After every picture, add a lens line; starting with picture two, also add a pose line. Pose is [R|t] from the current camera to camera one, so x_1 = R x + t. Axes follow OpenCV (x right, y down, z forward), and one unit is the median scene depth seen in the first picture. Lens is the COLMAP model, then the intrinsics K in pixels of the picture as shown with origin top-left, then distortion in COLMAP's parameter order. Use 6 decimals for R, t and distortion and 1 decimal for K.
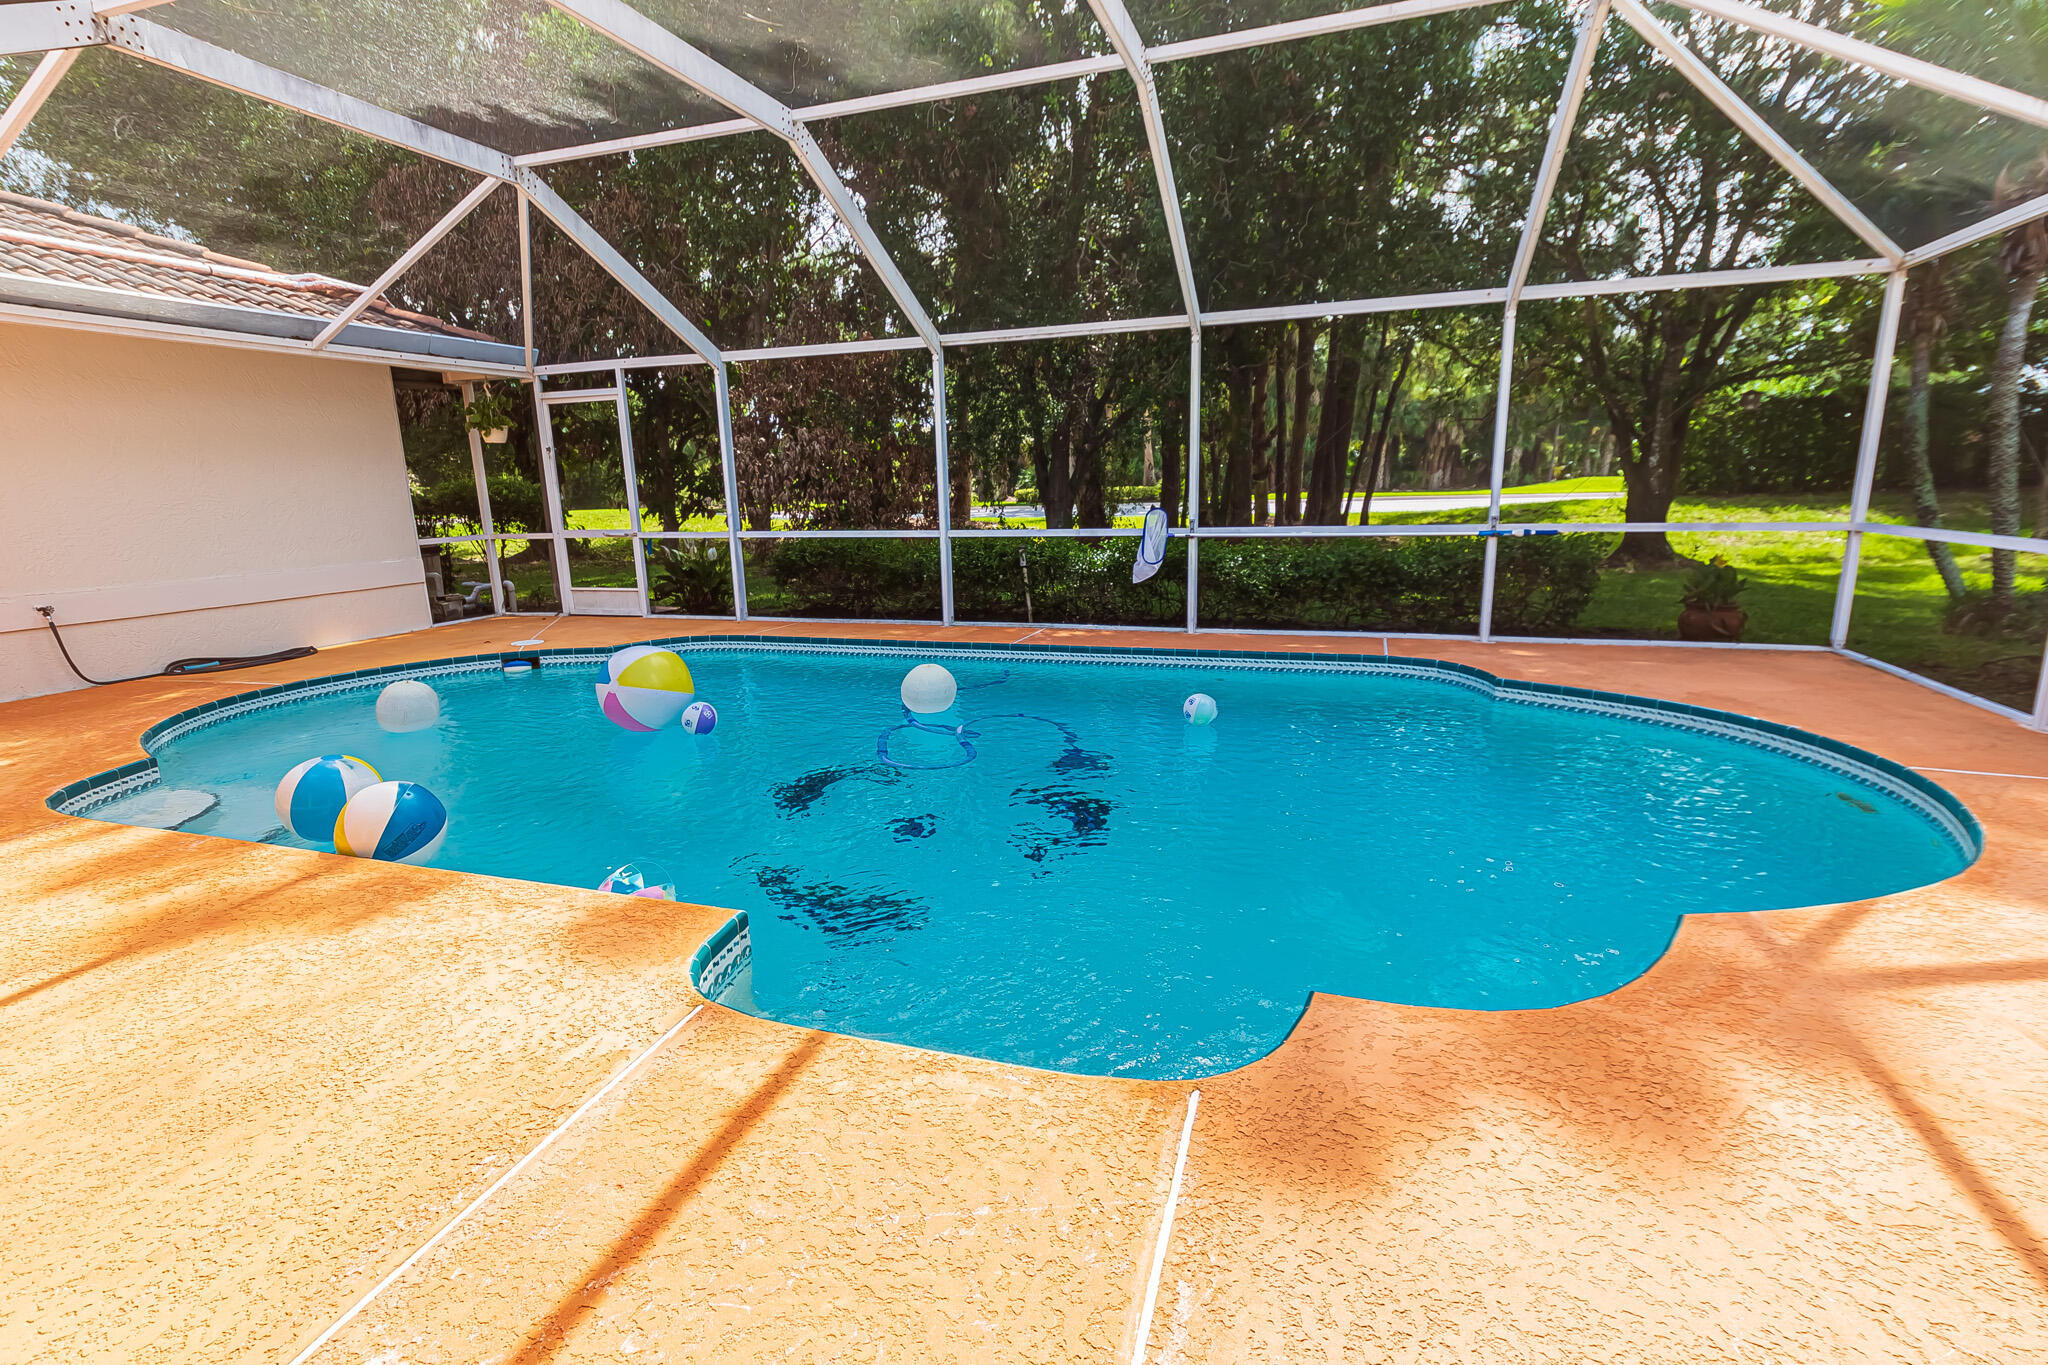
lens RADIAL K [[943.0, 0, 1054.7], [0, 943.0, 658.6], [0, 0, 1]] dist [0.026428, -0.028487]
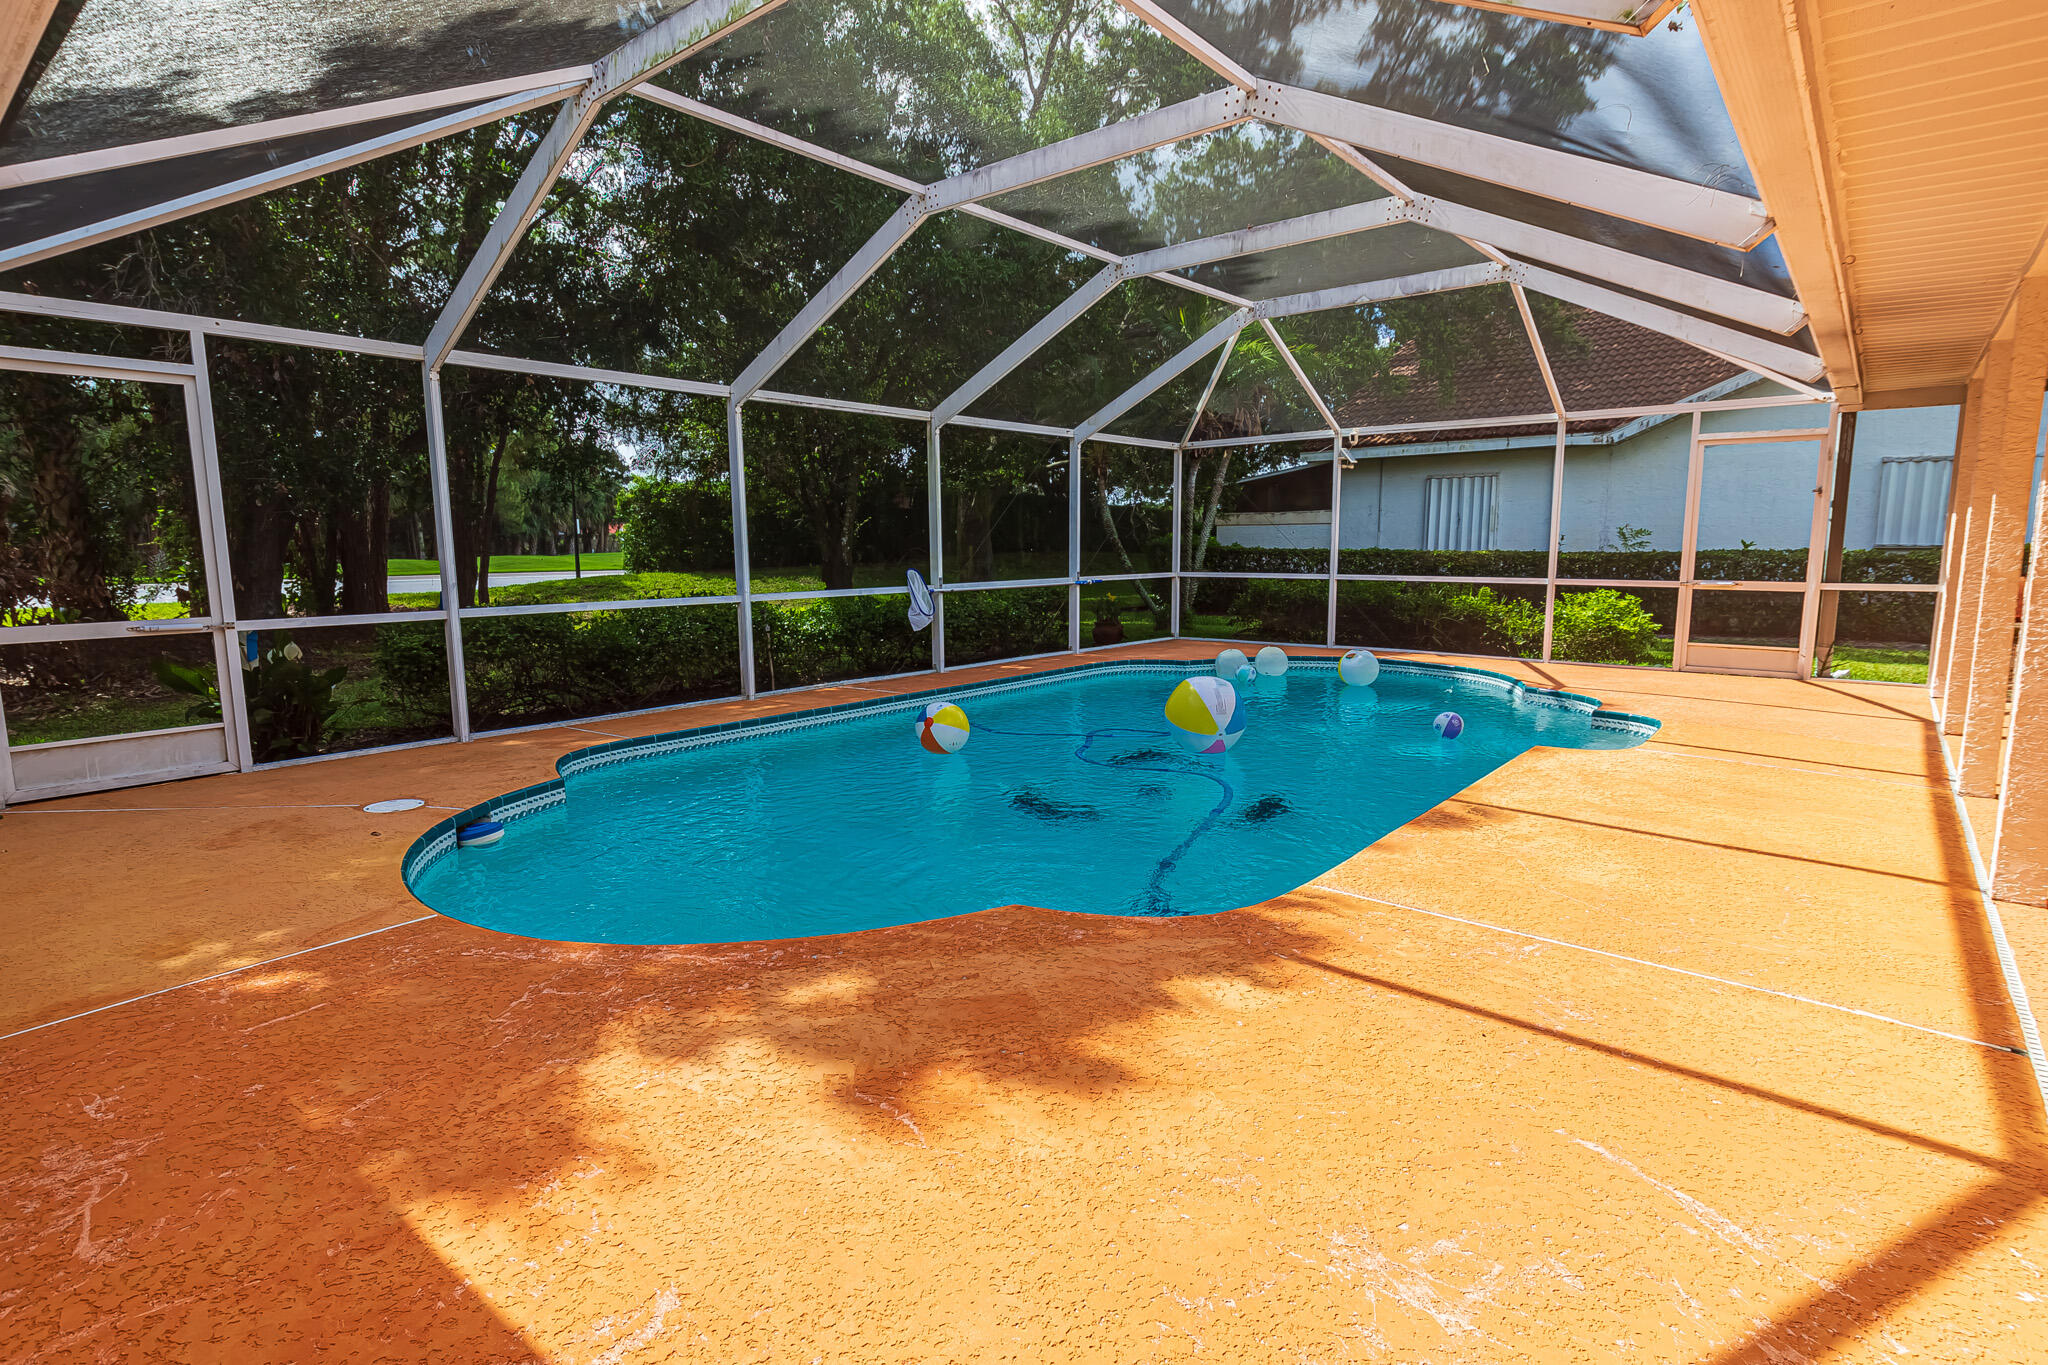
lens RADIAL K [[1007.8, 0, 1026.7], [0, 1007.8, 688.4], [0, 0, 1]] dist [0.002647, -0.001022]
pose [[0.376742, -0.113445, 0.919345, -0.970637], [0.165608, 0.984731, 0.053649, -0.056339], [-0.911394, 0.132039, 0.389777, 0.398081]]
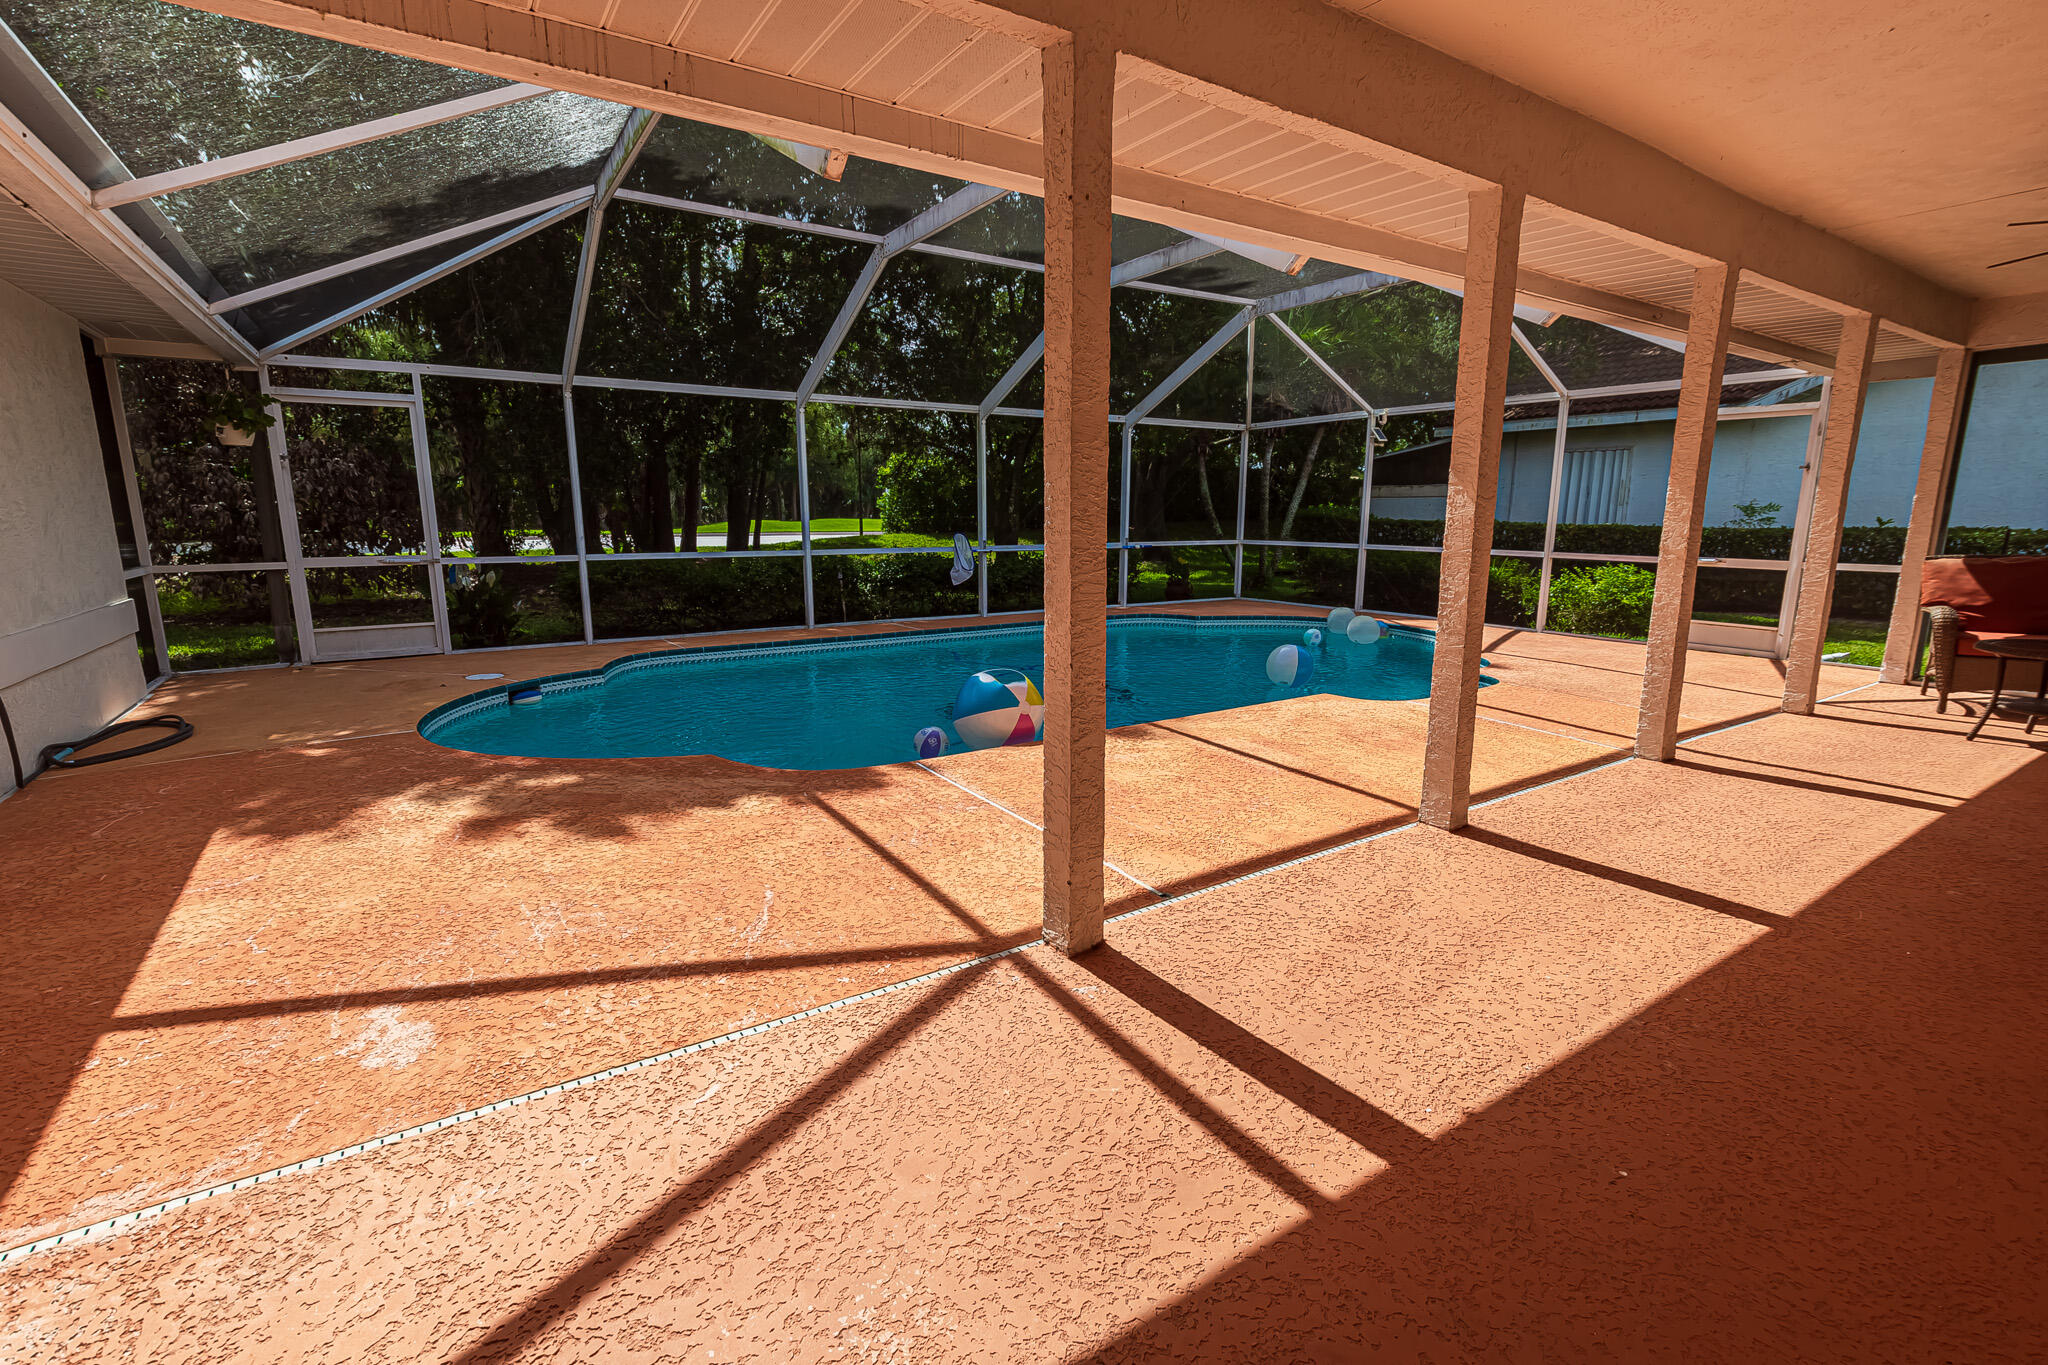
lens RADIAL K [[900.2, 0, 1032.8], [0, 900.2, 686.5], [0, 0, 1]] dist [0.001003, -0.001235]
pose [[0.627705, -0.125336, 0.768295, -0.895029], [0.124349, 0.990424, 0.059979, 0.006460], [-0.768456, 0.057887, 0.637279, 0.039309]]
